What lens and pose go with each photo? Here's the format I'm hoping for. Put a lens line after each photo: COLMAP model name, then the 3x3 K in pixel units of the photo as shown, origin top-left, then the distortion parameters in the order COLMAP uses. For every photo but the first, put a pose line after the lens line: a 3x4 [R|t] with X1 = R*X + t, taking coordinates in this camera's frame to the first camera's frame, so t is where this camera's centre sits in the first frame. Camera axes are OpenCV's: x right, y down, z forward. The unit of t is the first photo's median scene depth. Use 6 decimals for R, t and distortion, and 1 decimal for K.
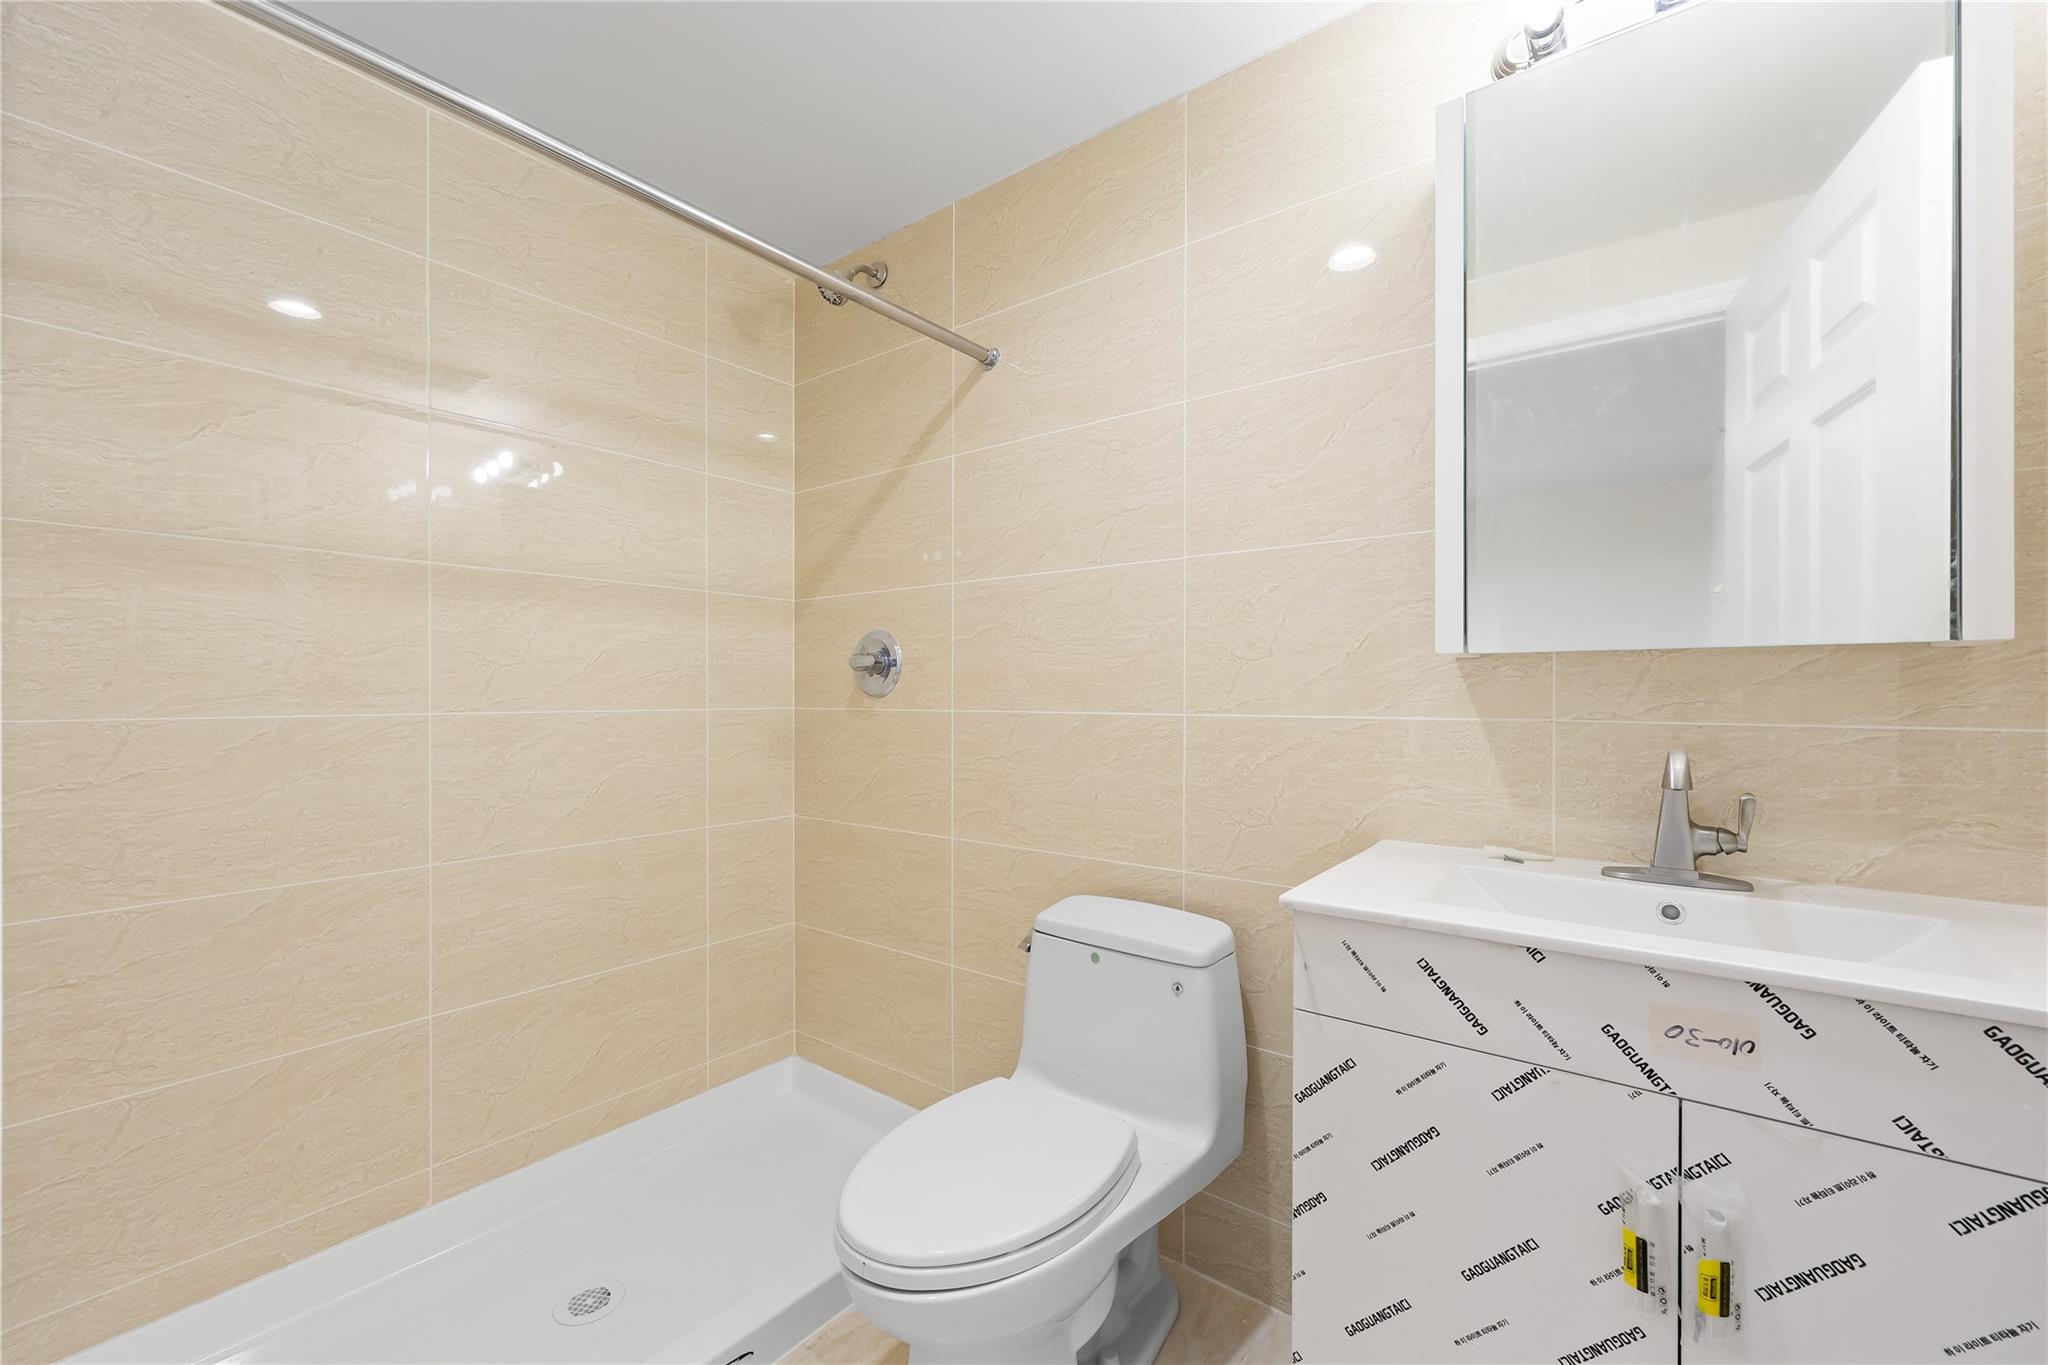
lens RADIAL K [[812.0, 0, 1024.3], [0, 812.0, 690.6], [0, 0, 1]] dist [0.000883, 0.000351]
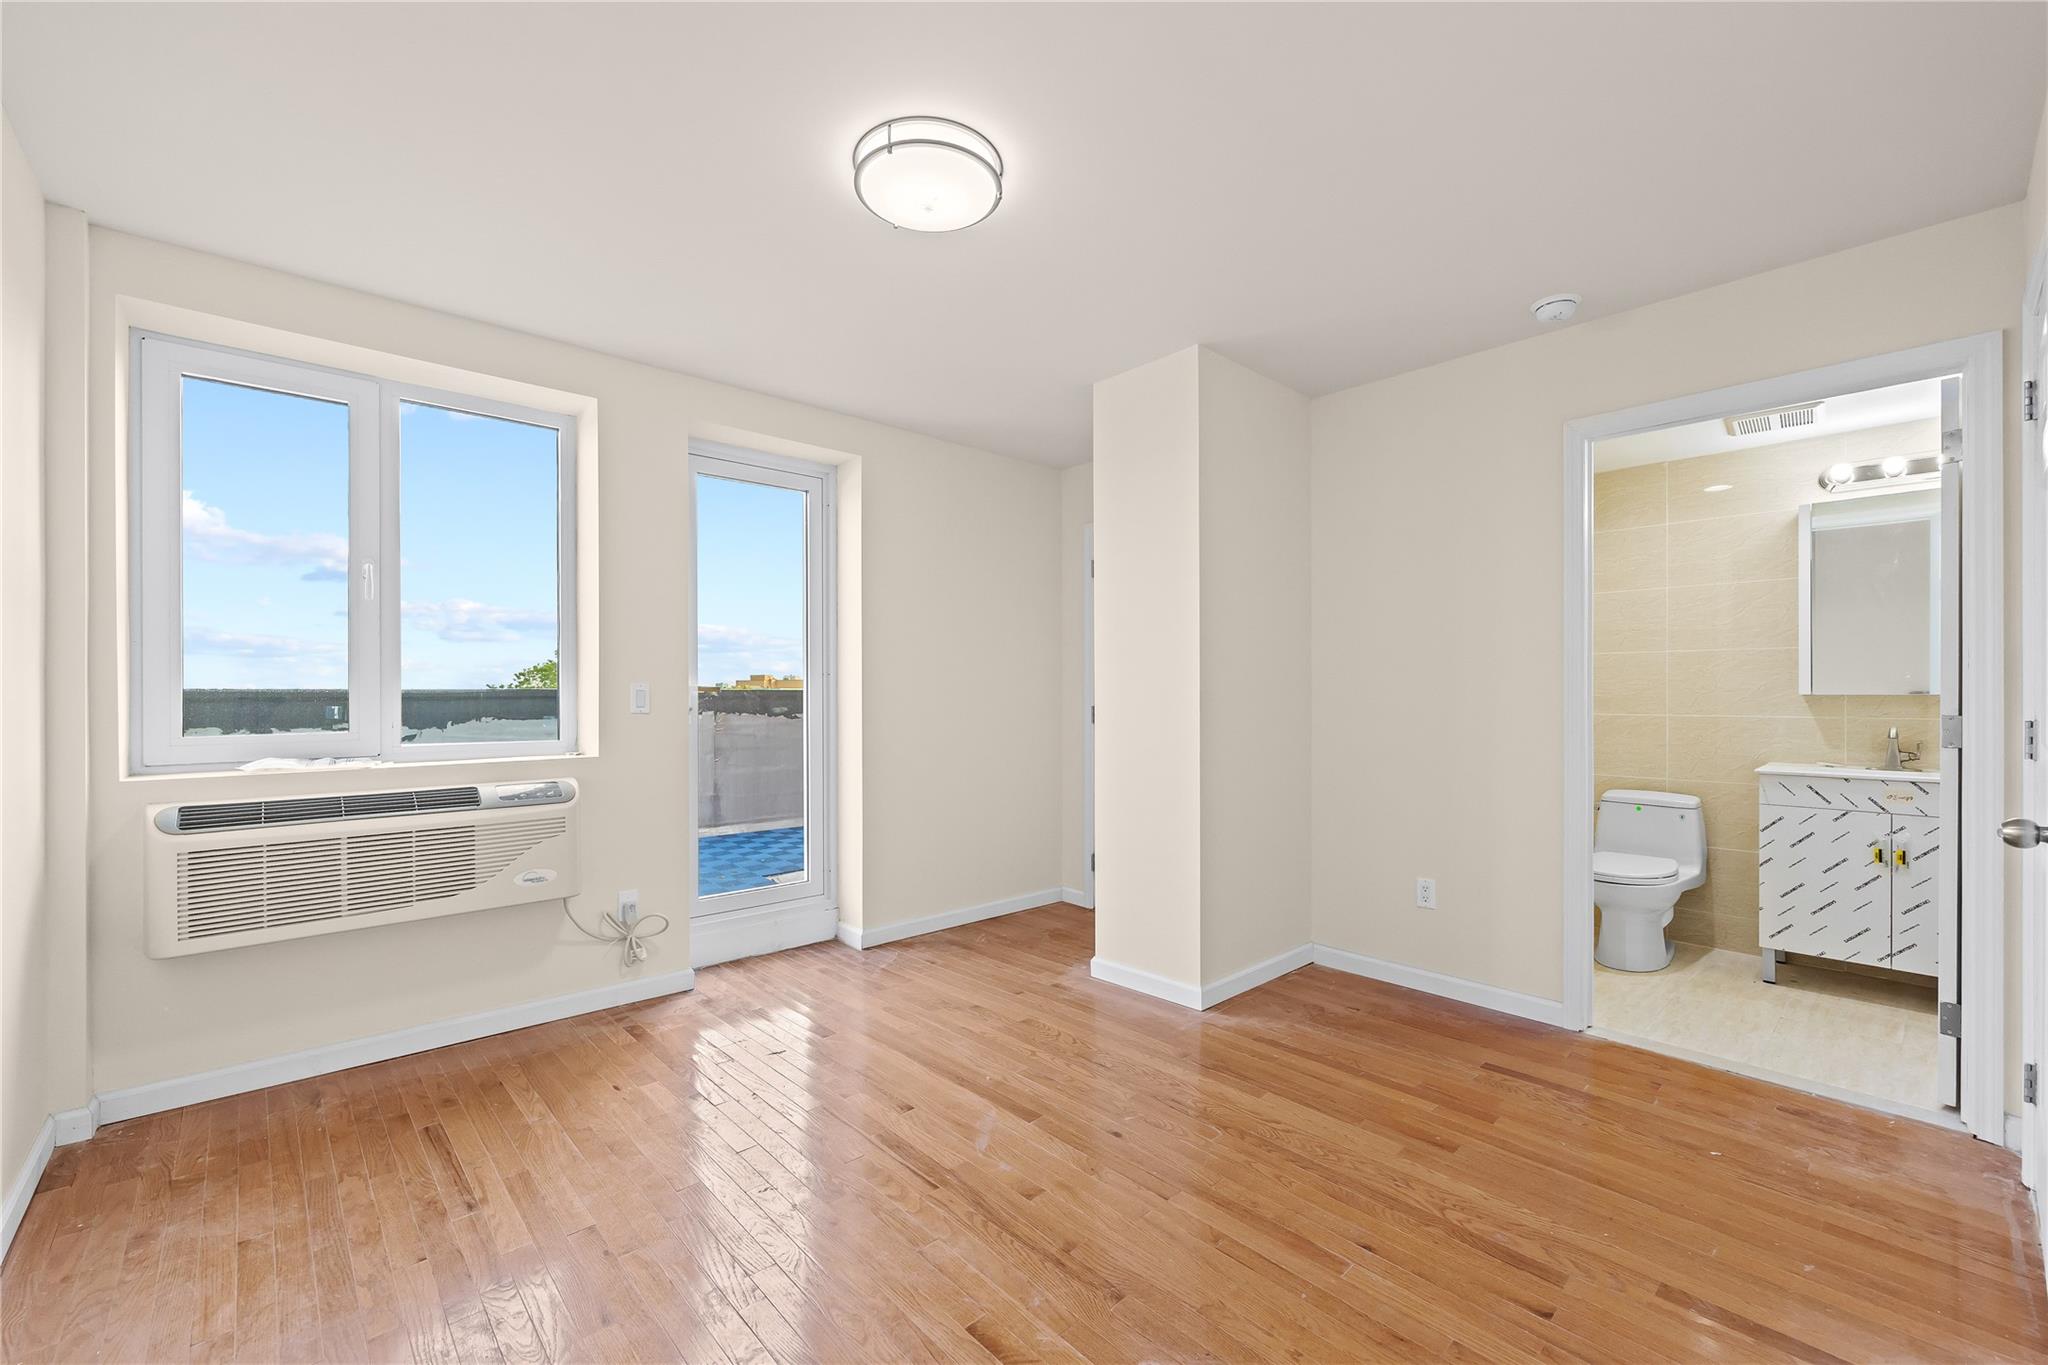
lens RADIAL K [[812.0, 0, 1040.6], [0, 812.0, 679.3], [0, 0, 1]] dist [0.000883, 0.000351]
pose [[0.986875, 0.000028, -0.161483, -2.346113], [-0.002035, 0.999923, -0.012264, -0.078159], [0.161471, 0.012431, 0.986799, -3.183424]]
